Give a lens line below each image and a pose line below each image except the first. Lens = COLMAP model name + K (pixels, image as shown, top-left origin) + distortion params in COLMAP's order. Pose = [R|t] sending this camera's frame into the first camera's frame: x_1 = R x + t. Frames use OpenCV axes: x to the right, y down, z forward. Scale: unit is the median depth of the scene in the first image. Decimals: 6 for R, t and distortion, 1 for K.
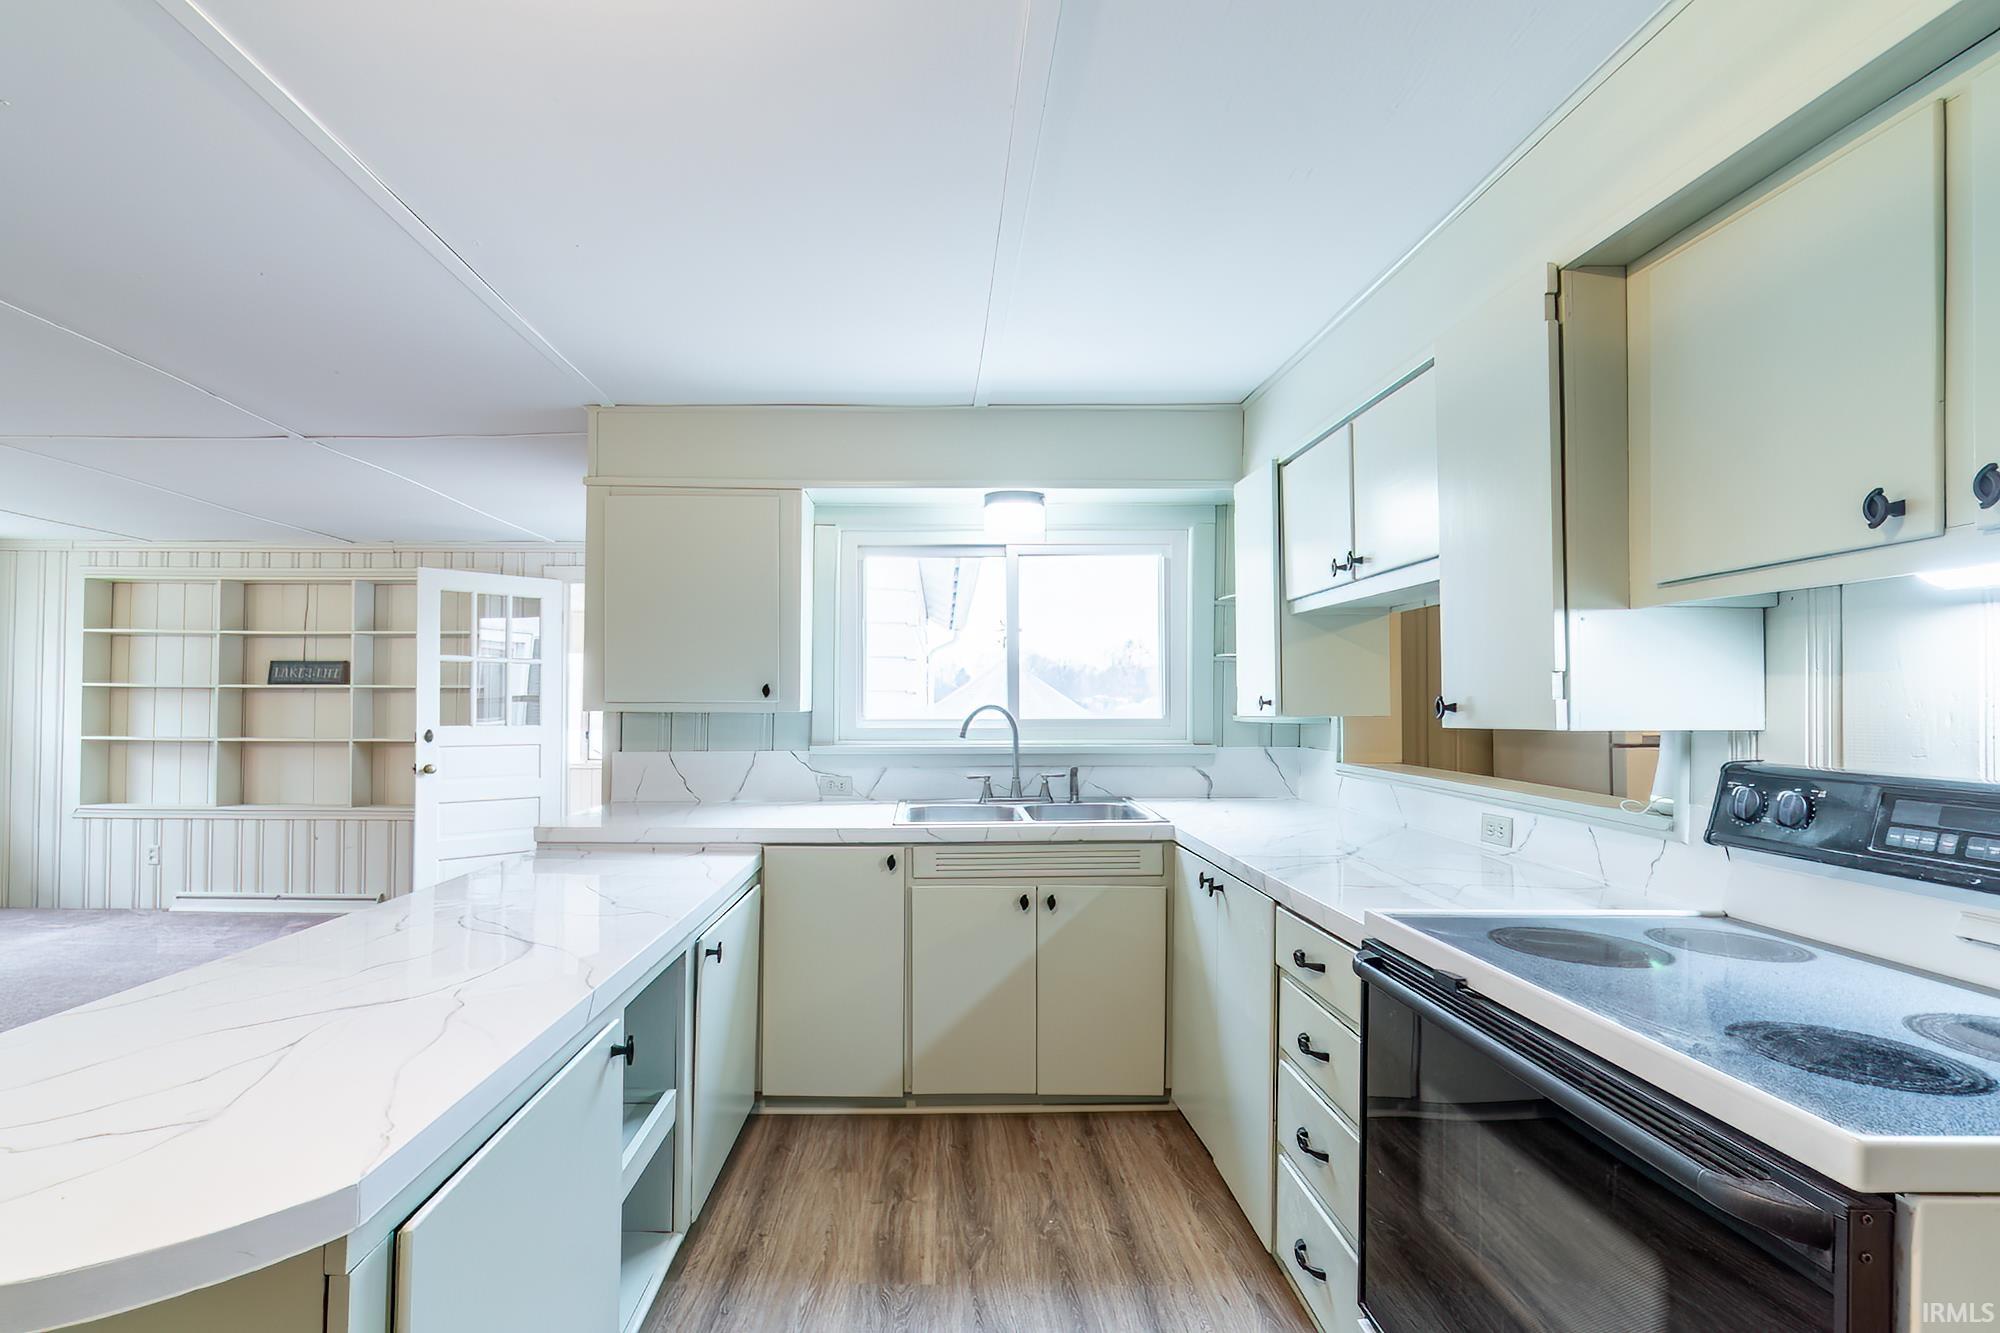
lens RADIAL K [[883.0, 0, 940.7], [0, 883.0, 701.7], [0, 0, 1]] dist [-0.002115, -0.000001]
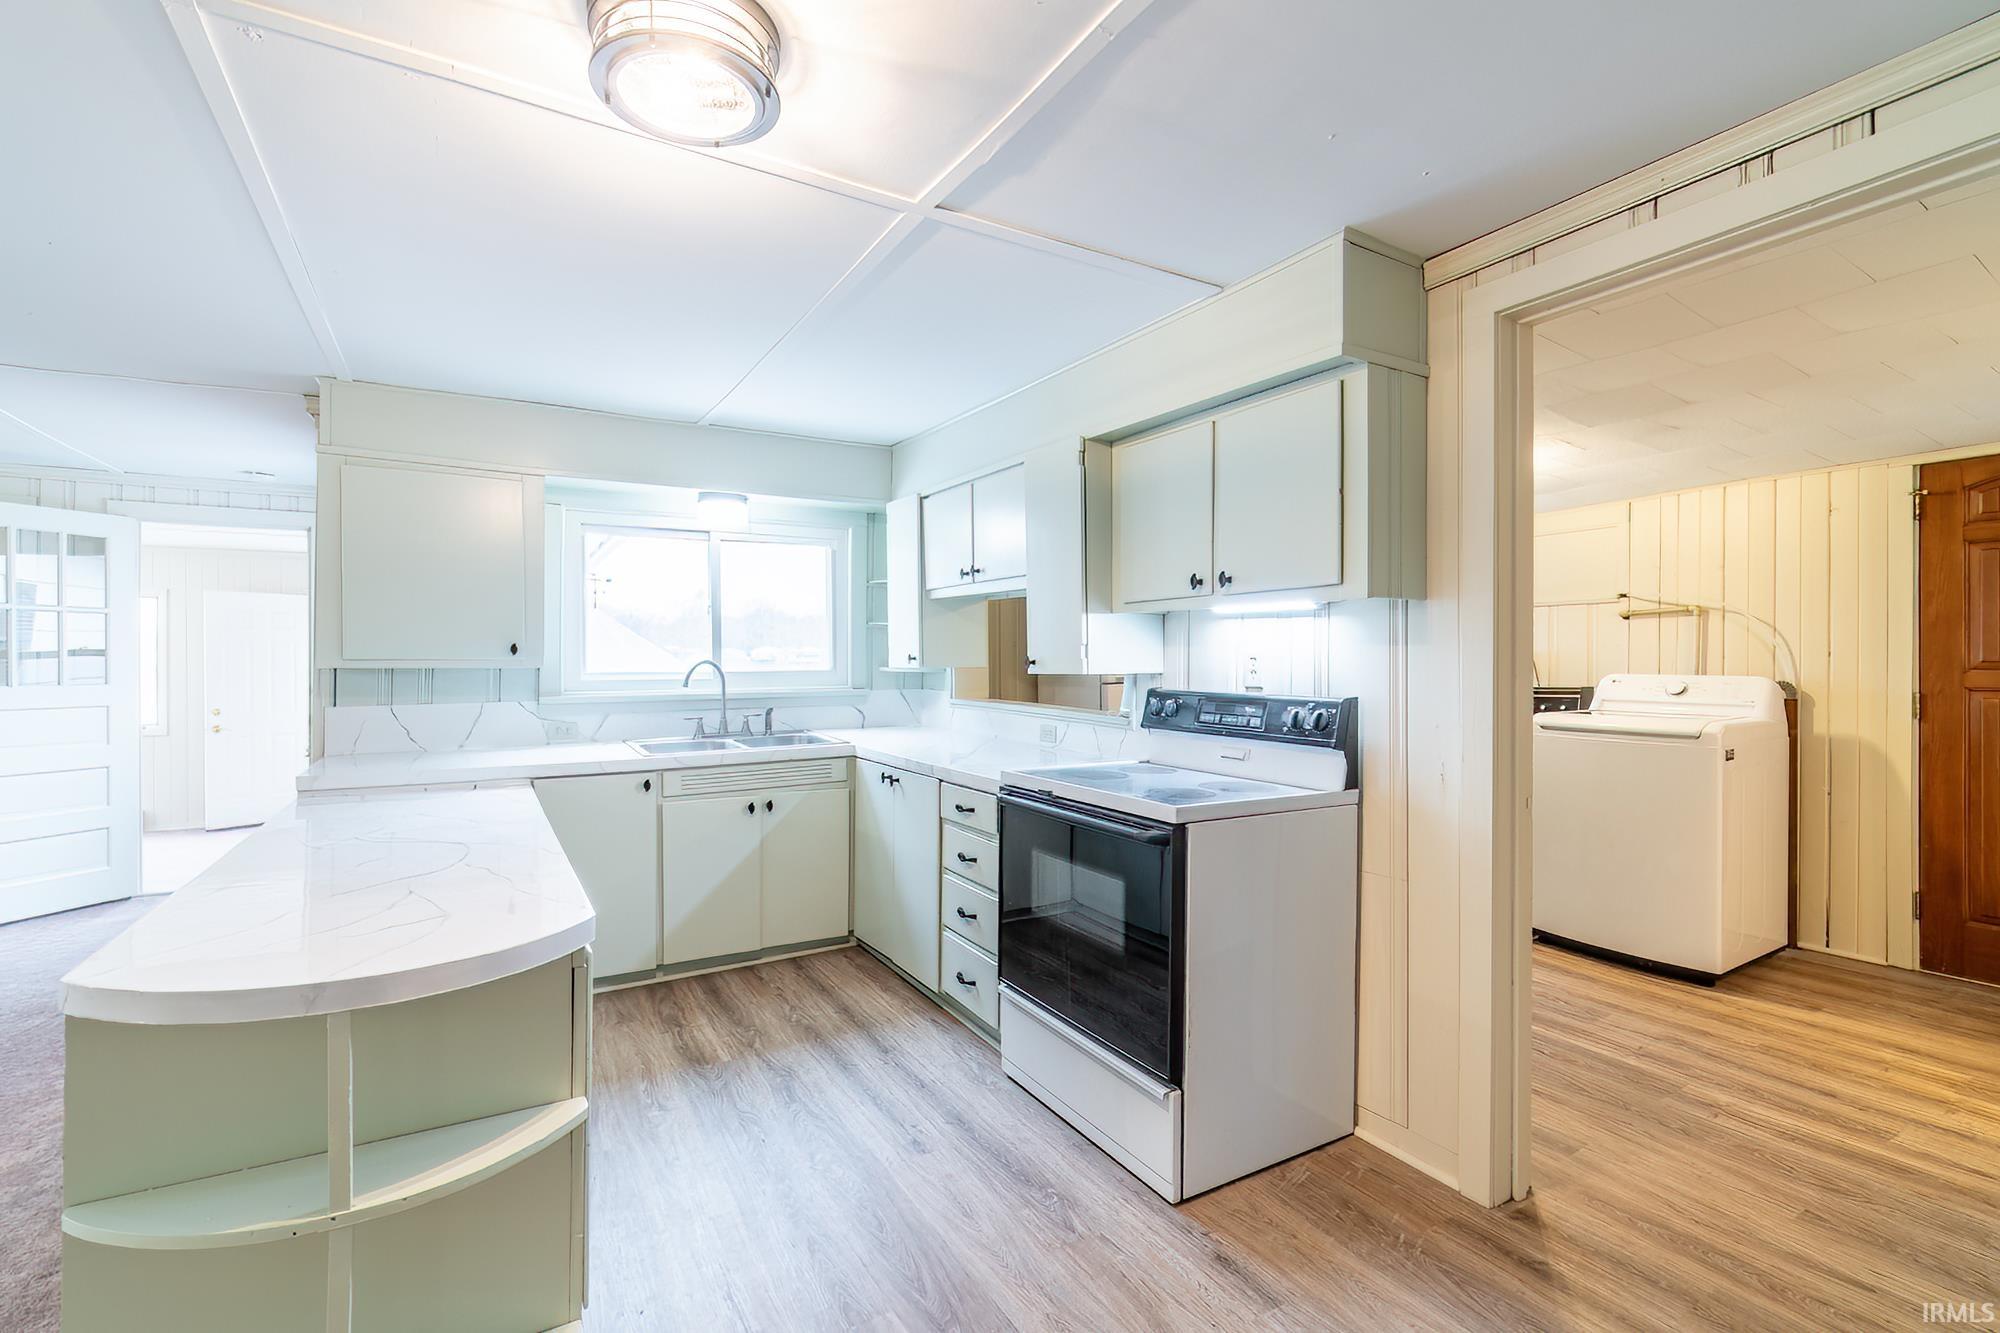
lens RADIAL K [[869.1, 0, 978.6], [0, 869.1, 667.2], [0, 0, 1]] dist [-0.003471, -0.000448]
pose [[0.868027, -0.008309, 0.496448, -0.273174], [0.000035, 0.999861, 0.016674, -0.008895], [-0.496518, -0.014456, 0.867906, -0.332722]]
